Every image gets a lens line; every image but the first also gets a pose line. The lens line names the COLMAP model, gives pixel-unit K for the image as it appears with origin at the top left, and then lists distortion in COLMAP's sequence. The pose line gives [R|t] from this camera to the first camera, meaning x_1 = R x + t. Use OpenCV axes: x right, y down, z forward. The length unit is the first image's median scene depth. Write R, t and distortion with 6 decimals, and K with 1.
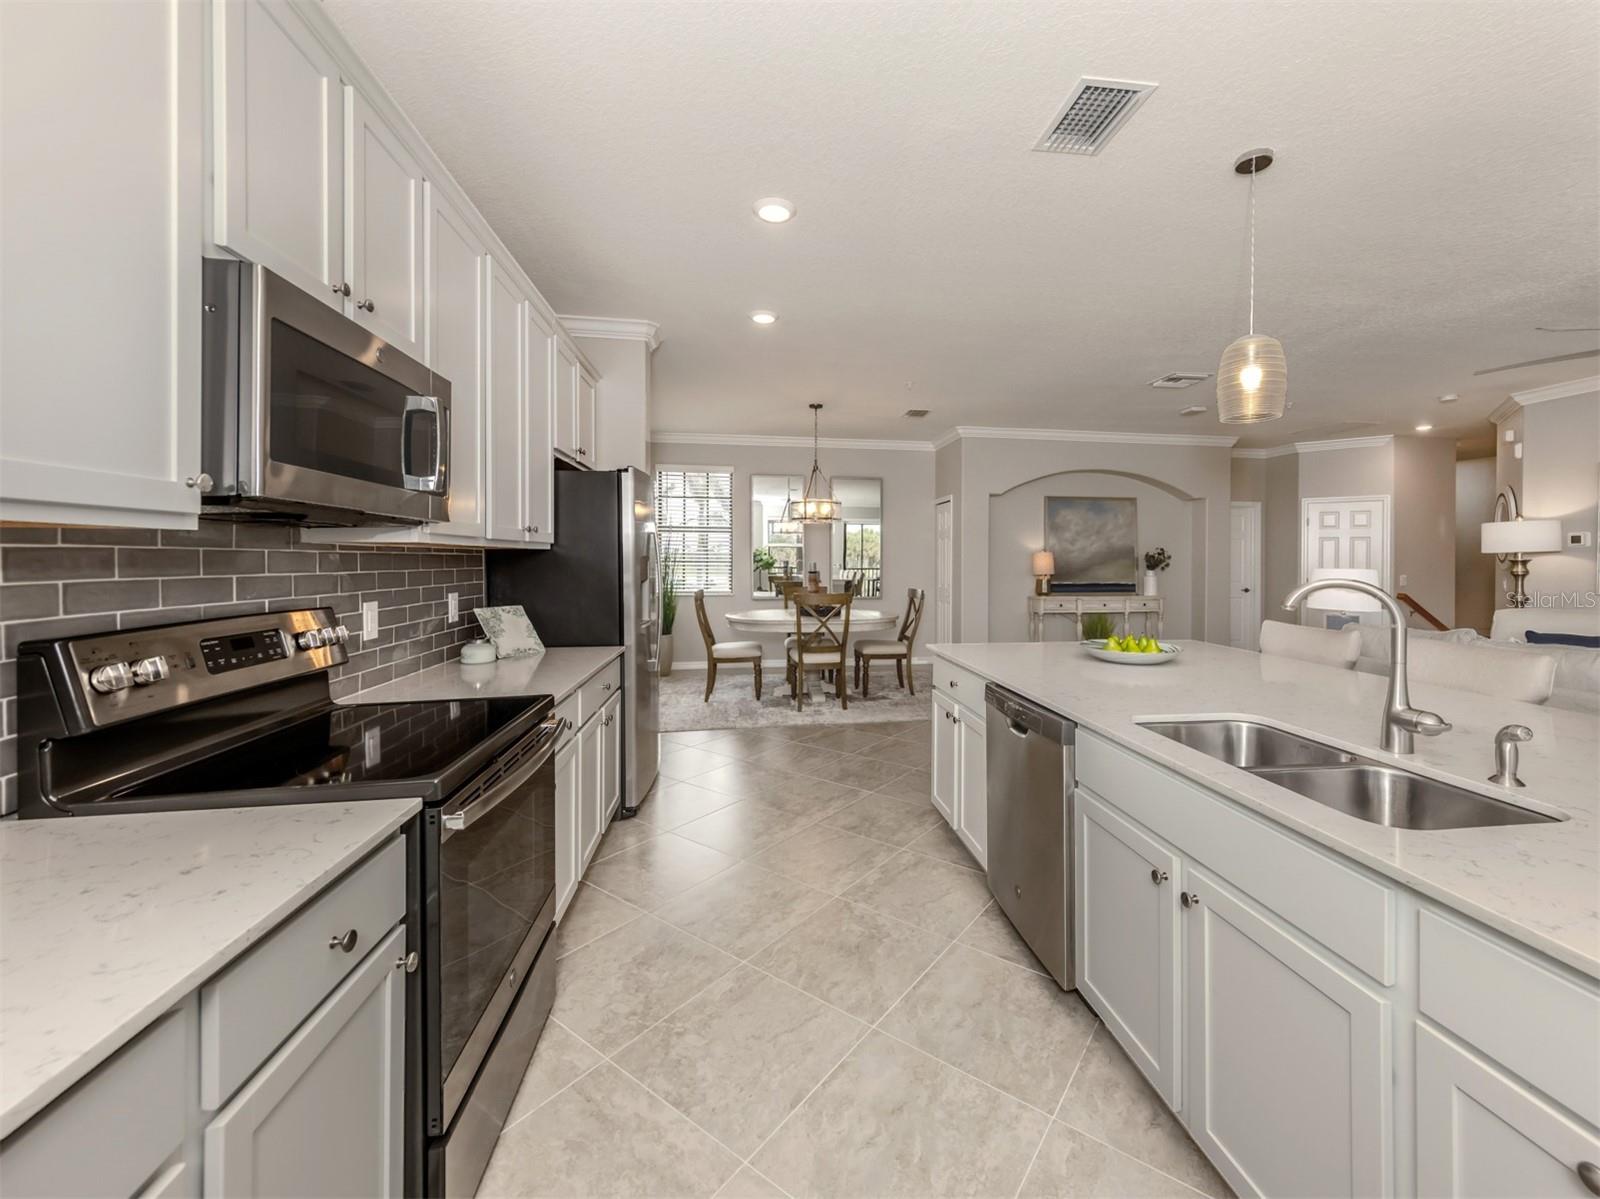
lens RADIAL K [[647.6, 0, 839.5], [0, 647.6, 558.4], [0, 0, 1]] dist [0.001407, 0.000098]
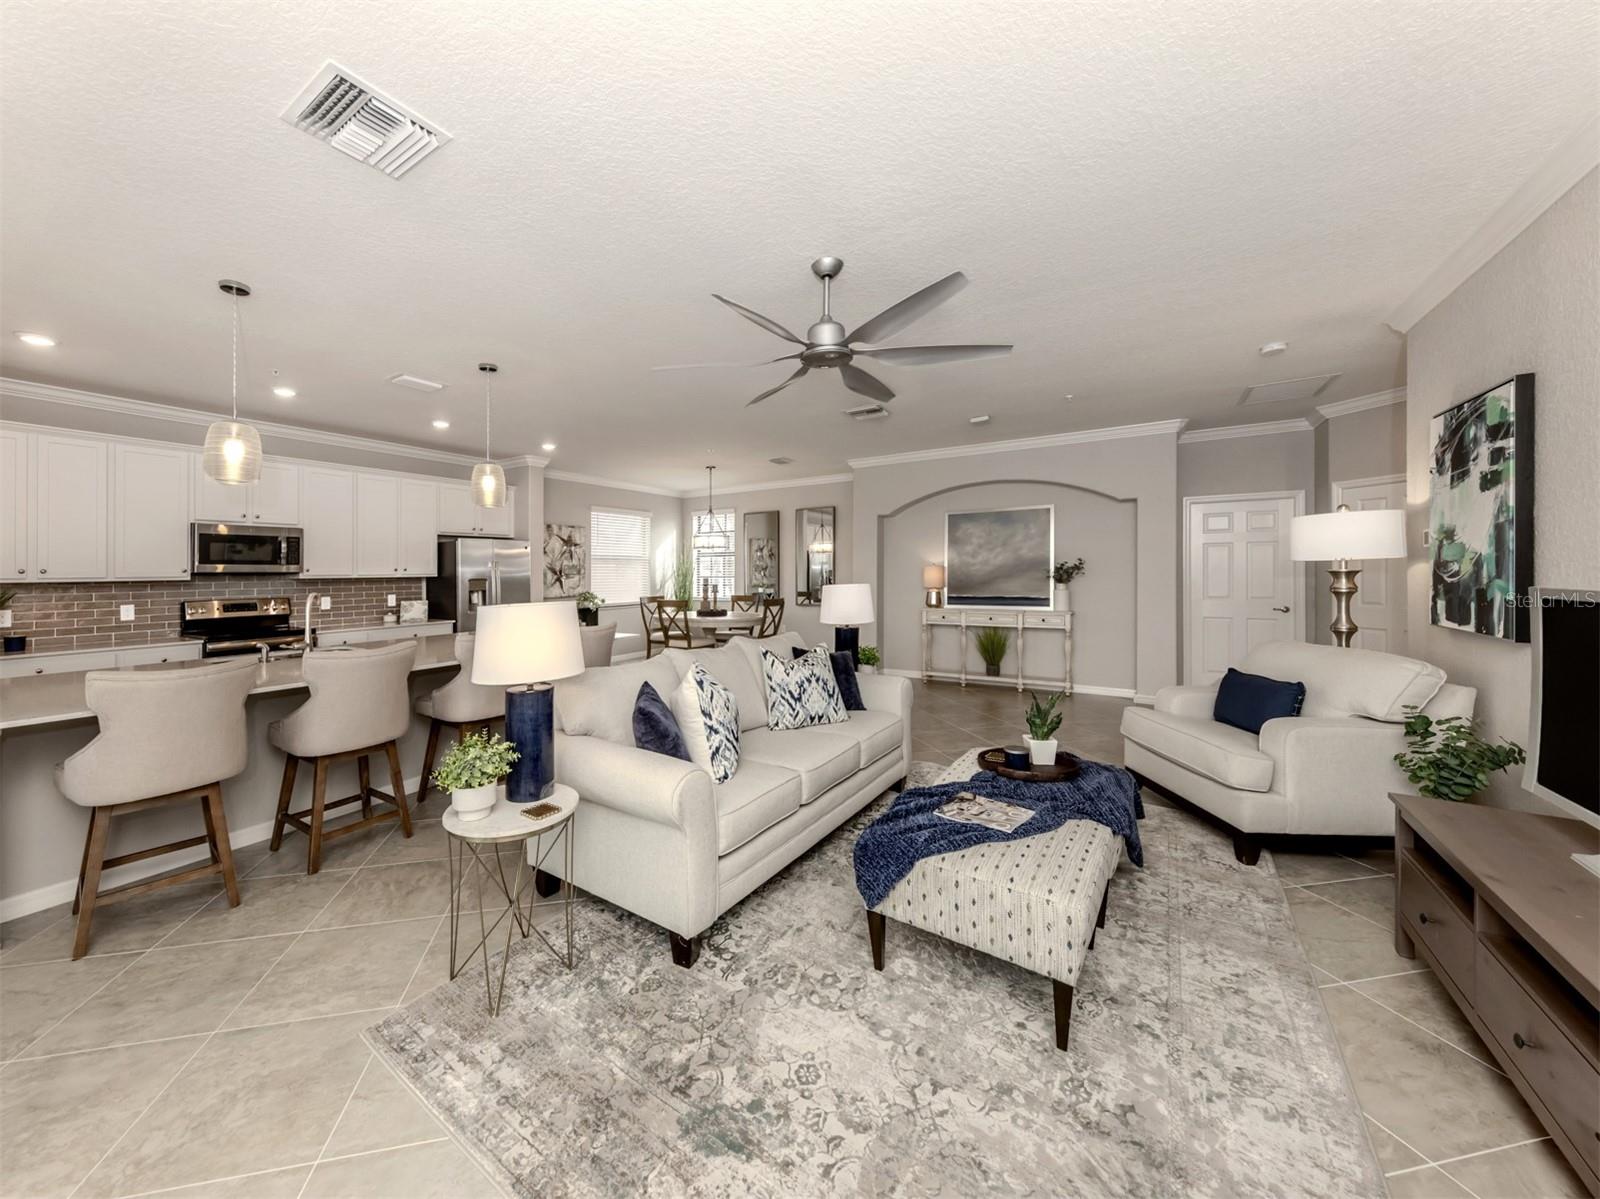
lens RADIAL K [[595.3, 0, 731.1], [0, 595.3, 568.1], [0, 0, 1]] dist [0.009709, -0.002043]
pose [[0.733082, -0.017347, -0.679919, 0.716979], [0.016432, 0.999835, -0.007793, -0.004266], [0.679941, -0.005459, 0.733246, 0.069772]]
